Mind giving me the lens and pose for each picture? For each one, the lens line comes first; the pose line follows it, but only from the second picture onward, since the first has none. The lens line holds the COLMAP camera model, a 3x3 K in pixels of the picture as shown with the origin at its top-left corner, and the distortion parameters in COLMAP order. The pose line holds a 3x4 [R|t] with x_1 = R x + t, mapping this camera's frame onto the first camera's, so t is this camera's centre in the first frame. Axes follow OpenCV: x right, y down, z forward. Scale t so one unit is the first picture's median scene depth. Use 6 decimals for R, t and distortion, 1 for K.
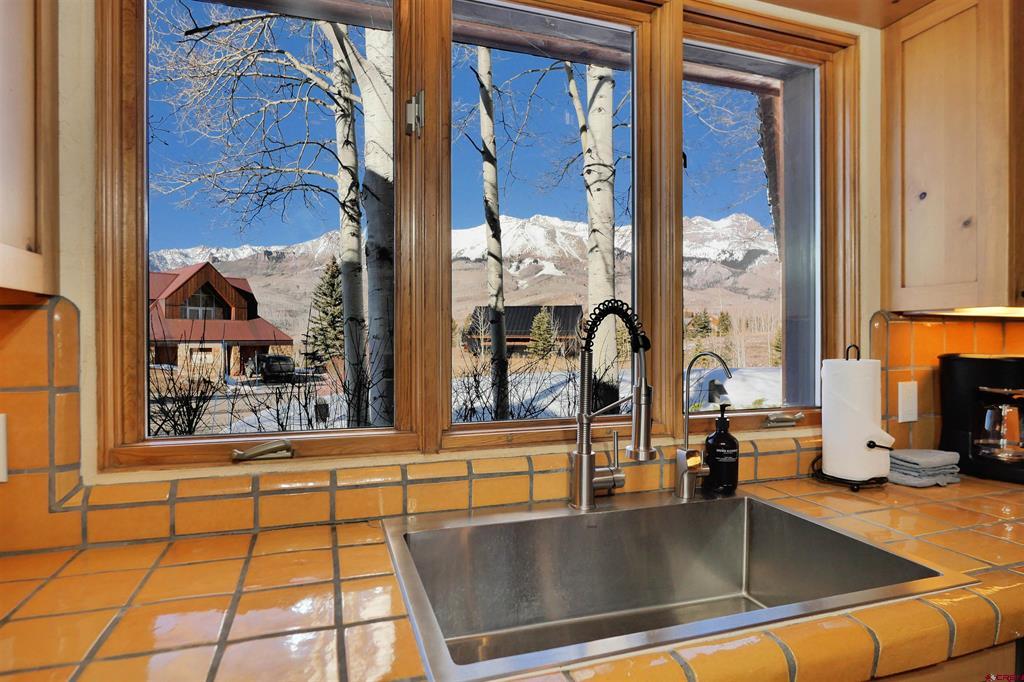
lens RADIAL K [[567.3, 0, 509.0], [0, 567.3, 340.3], [0, 0, 1]] dist [-0.001693, -0.000428]
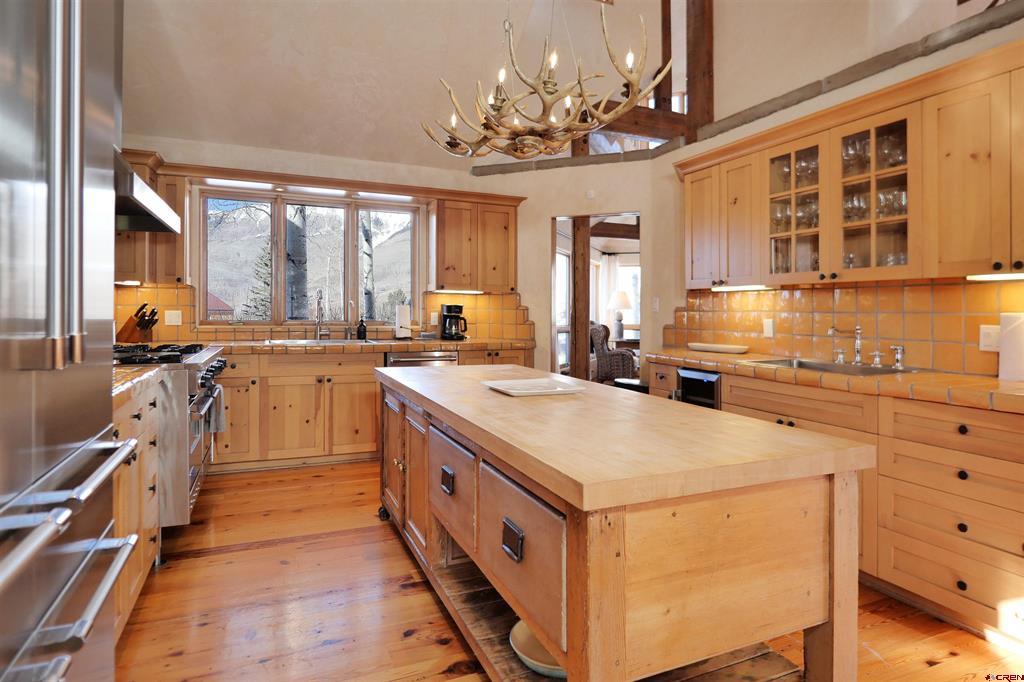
lens RADIAL K [[567.3, 0, 509.0], [0, 567.3, 340.3], [0, 0, 1]] dist [-0.001693, -0.000428]
pose [[0.996110, 0.005579, 0.087939, 0.035566], [-0.009687, 0.998878, 0.046358, 0.003121], [-0.087582, -0.047029, 0.995047, -0.098232]]
